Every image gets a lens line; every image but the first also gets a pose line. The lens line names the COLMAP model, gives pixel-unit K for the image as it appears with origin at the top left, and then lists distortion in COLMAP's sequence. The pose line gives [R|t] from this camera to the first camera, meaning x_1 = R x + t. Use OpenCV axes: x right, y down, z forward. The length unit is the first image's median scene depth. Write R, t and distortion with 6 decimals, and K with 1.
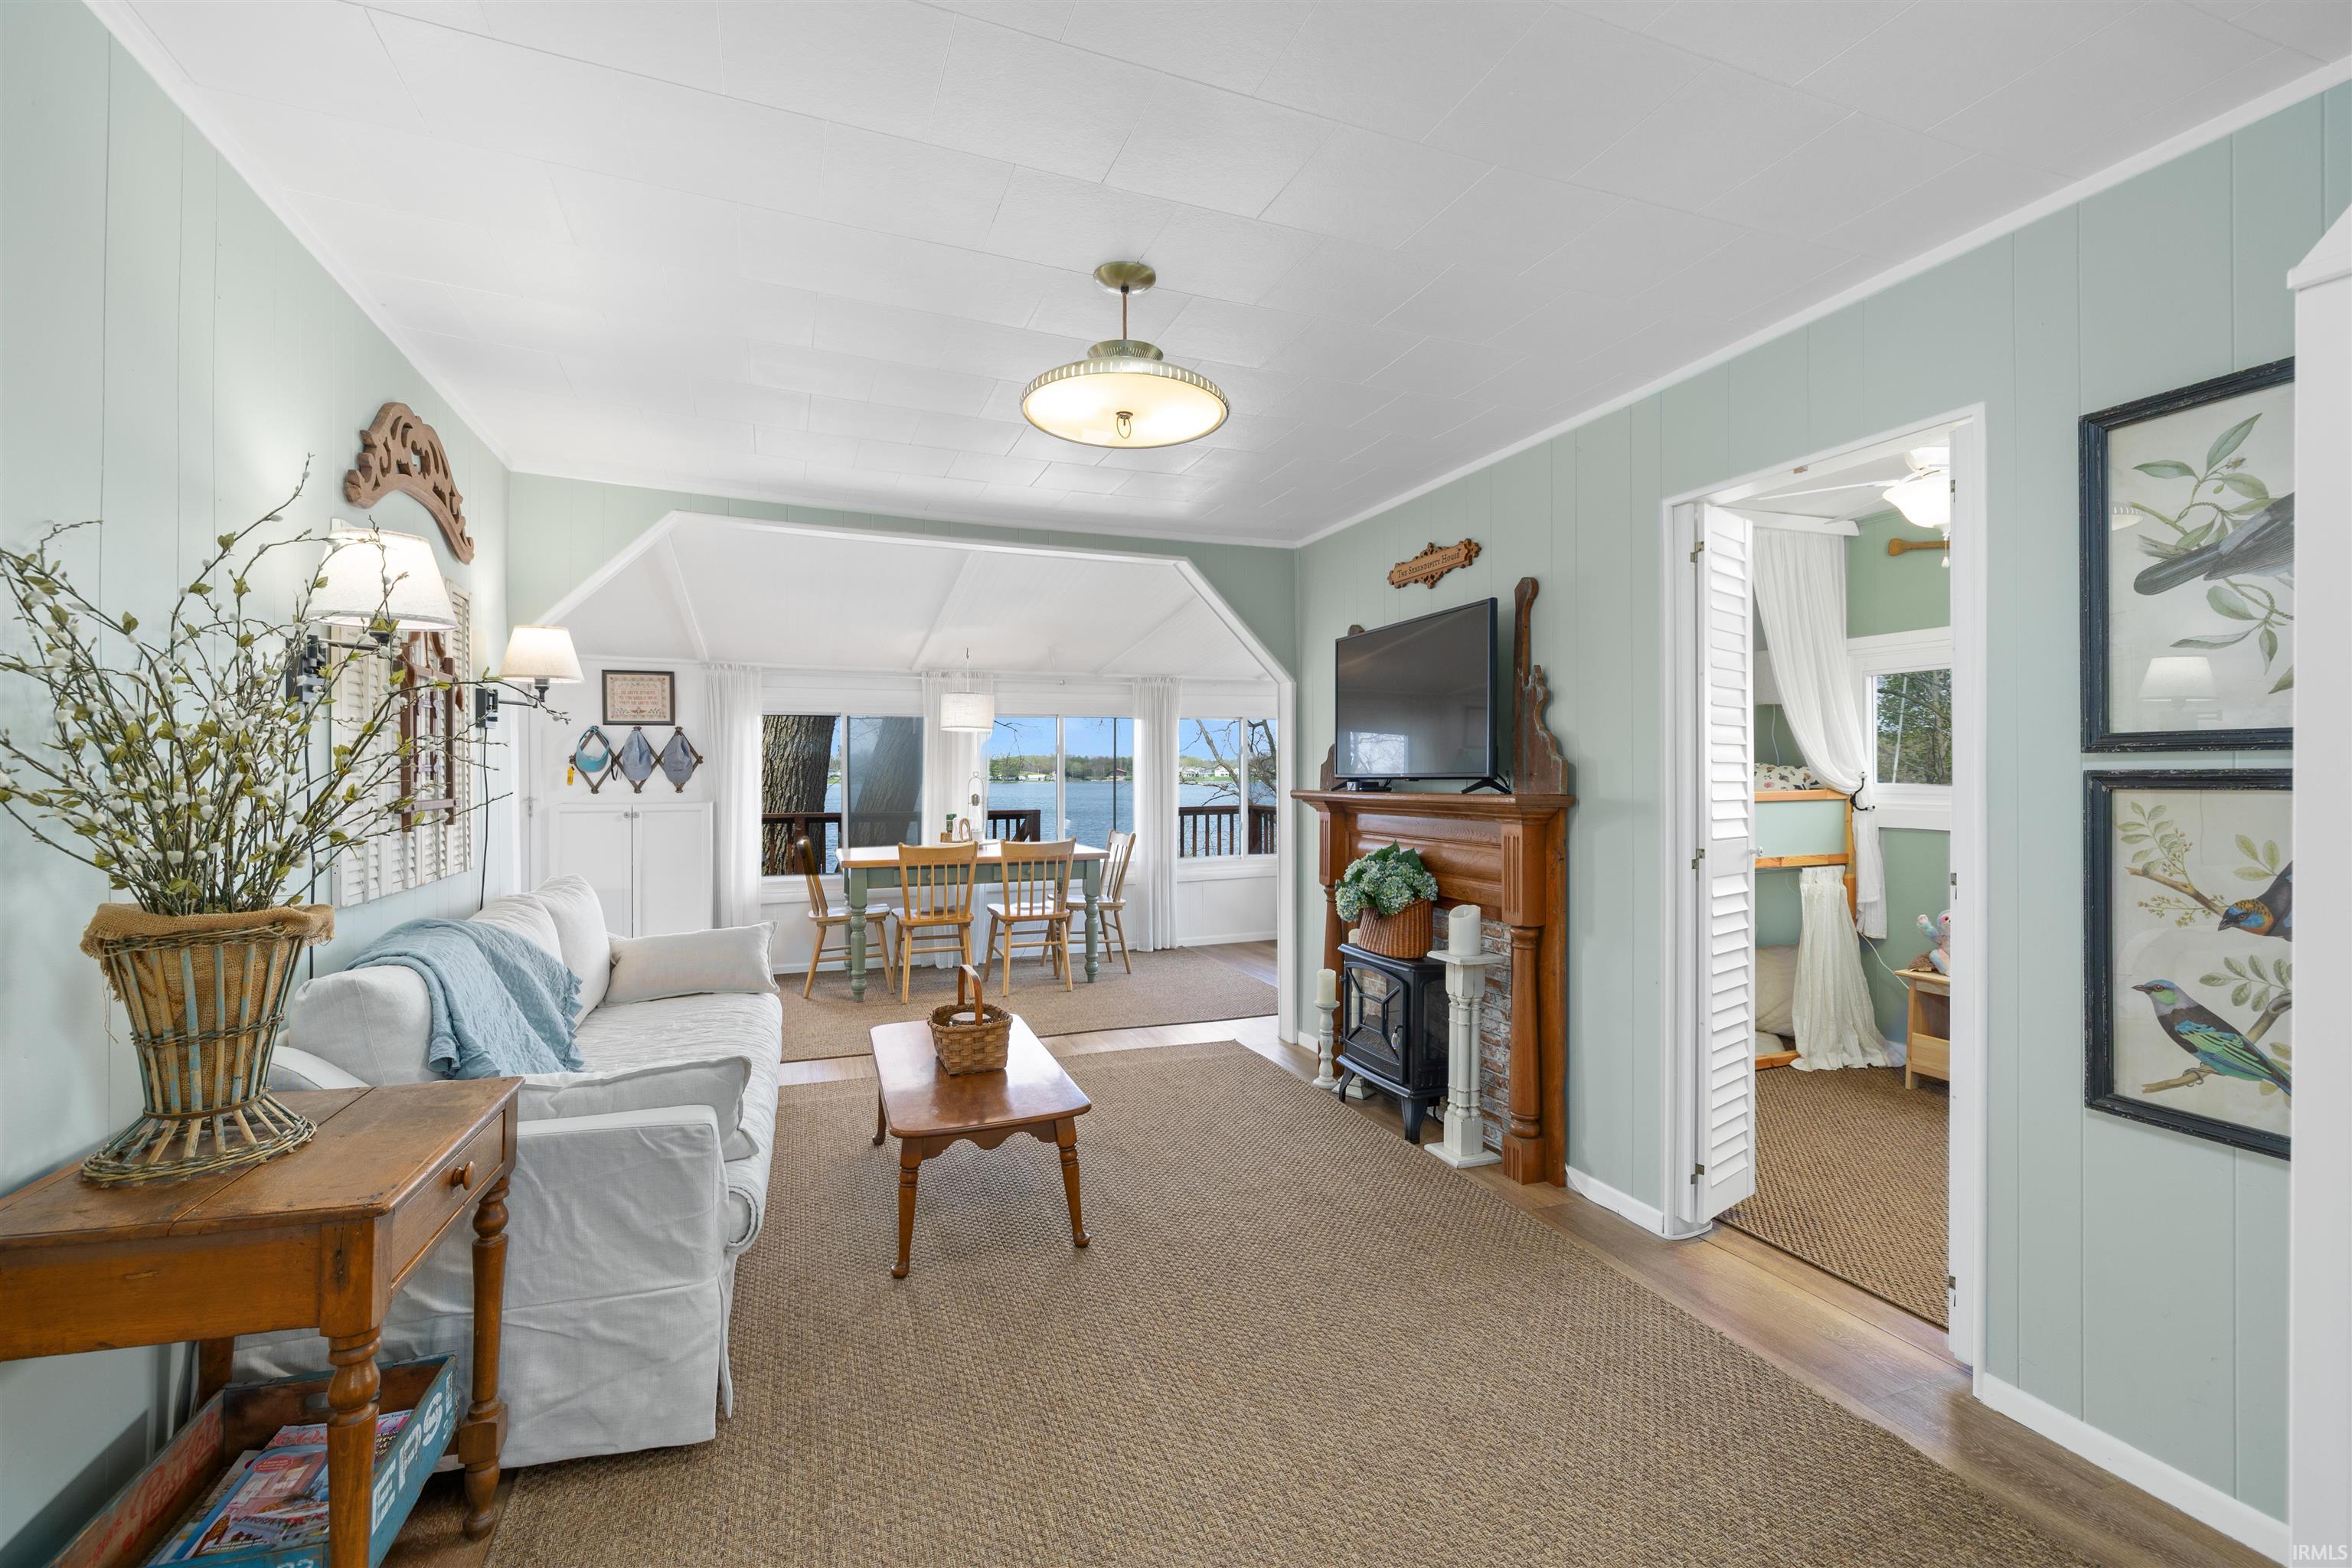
lens RADIAL K [[990.4, 0, 1164.1], [0, 990.4, 768.4], [0, 0, 1]] dist [0.002027, -0.000147]
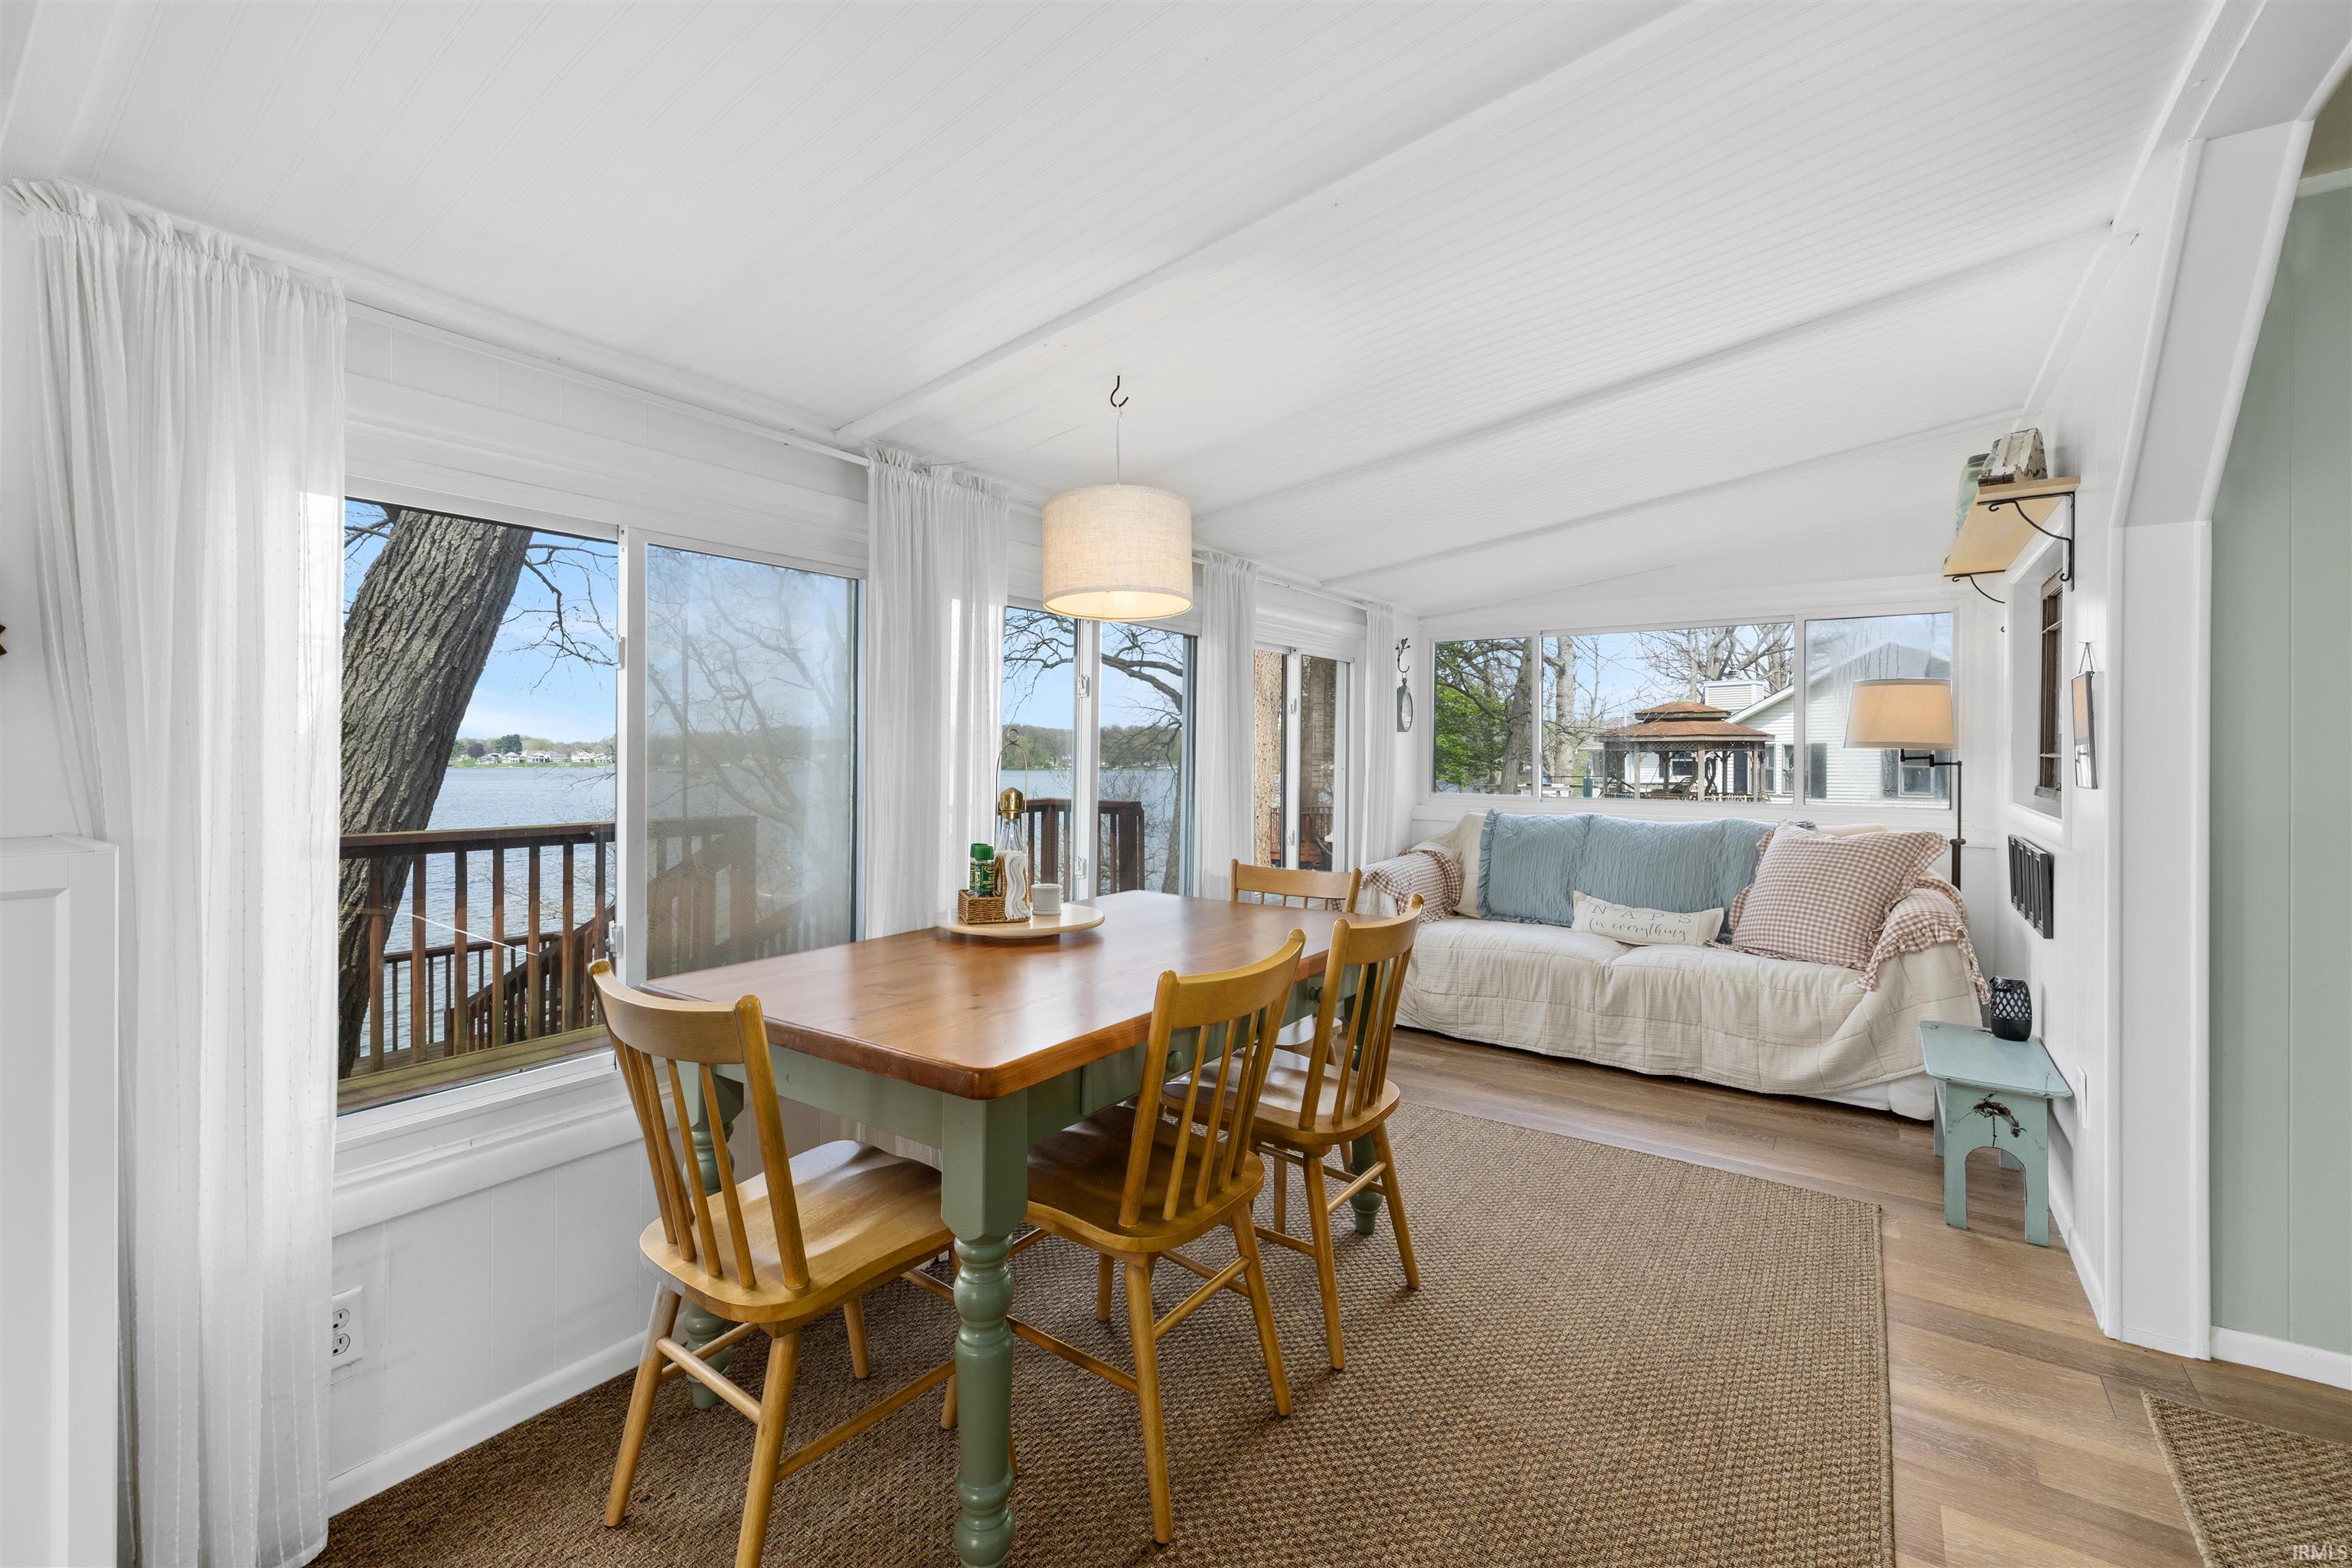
lens RADIAL K [[986.2, 0, 1140.5], [0, 986.2, 755.3], [0, 0, 1]] dist [0.000114, 0.000000]
pose [[0.838412, 0.005888, 0.545006, -0.711820], [-0.006841, 0.999977, -0.000279, 0.027013], [-0.544995, -0.003495, 0.838432, 1.293476]]
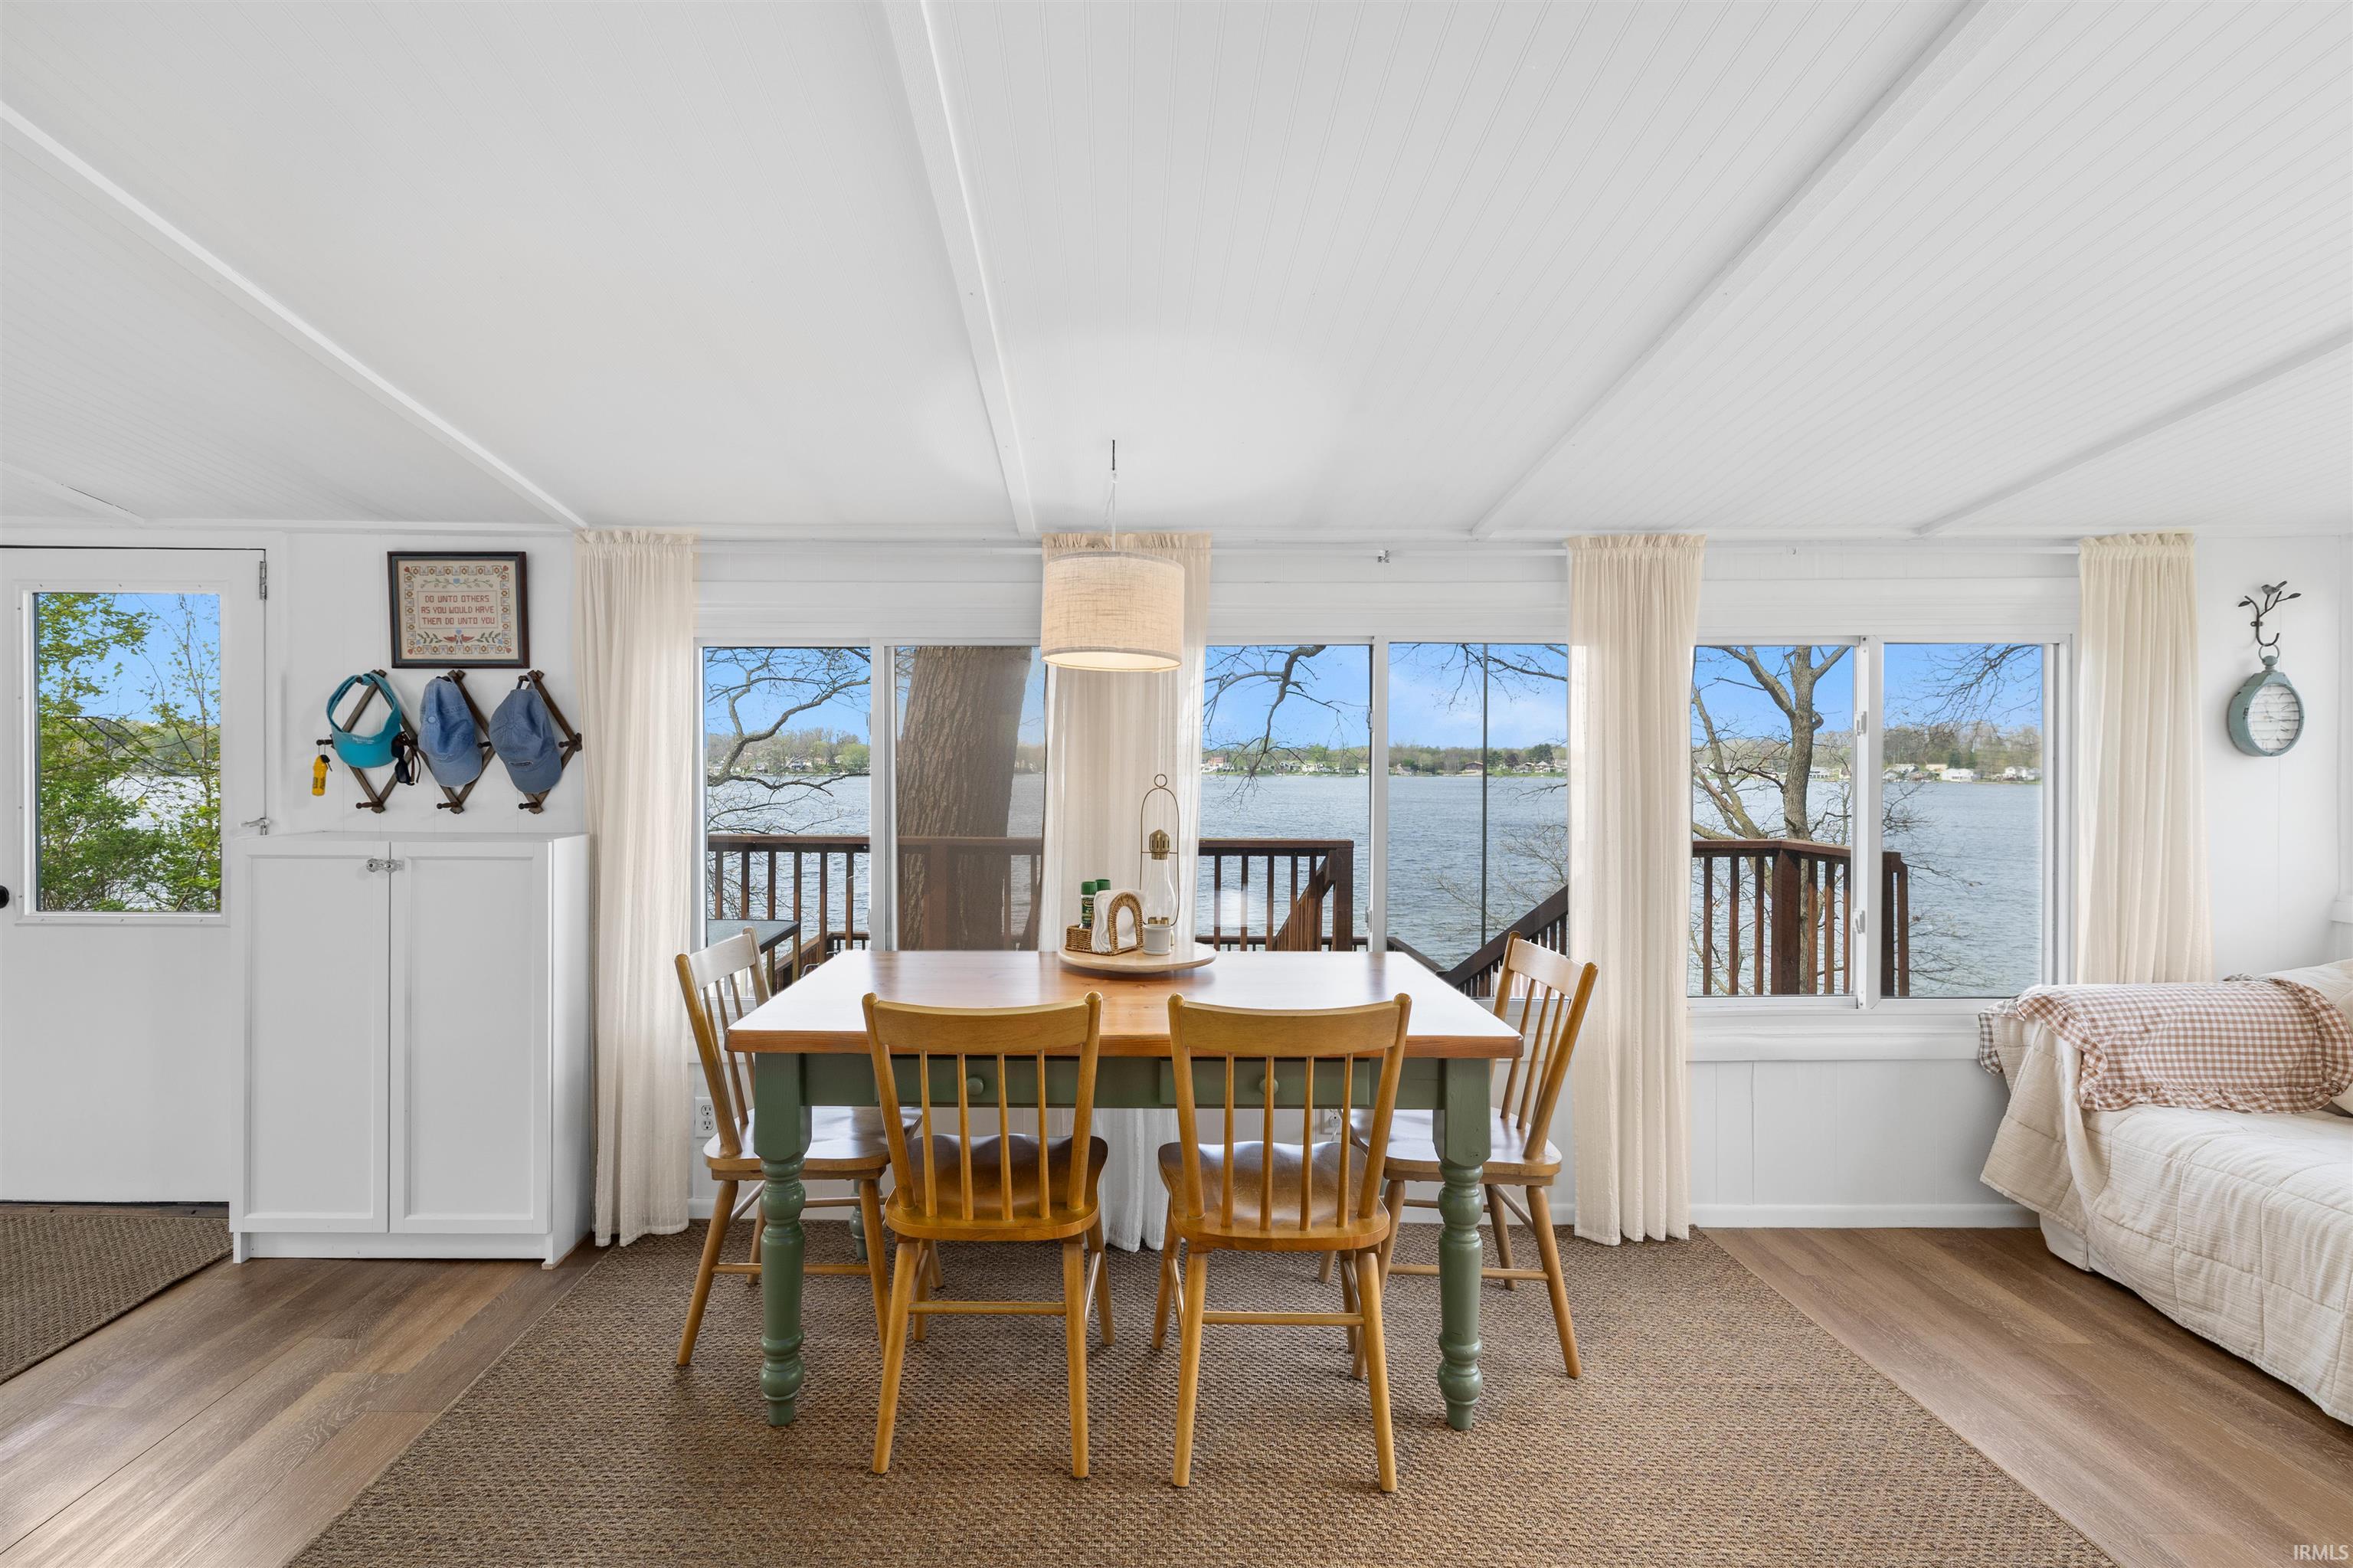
lens RADIAL K [[1081.0, 0, 1121.6], [0, 1081.0, 759.3], [0, 0, 1]] dist [-0.002813, 0.000048]
pose [[0.933547, 0.007126, -0.358385, -0.094630], [-0.006981, 0.999974, 0.001699, -0.005922], [0.358388, 0.000916, 0.933572, 1.159870]]
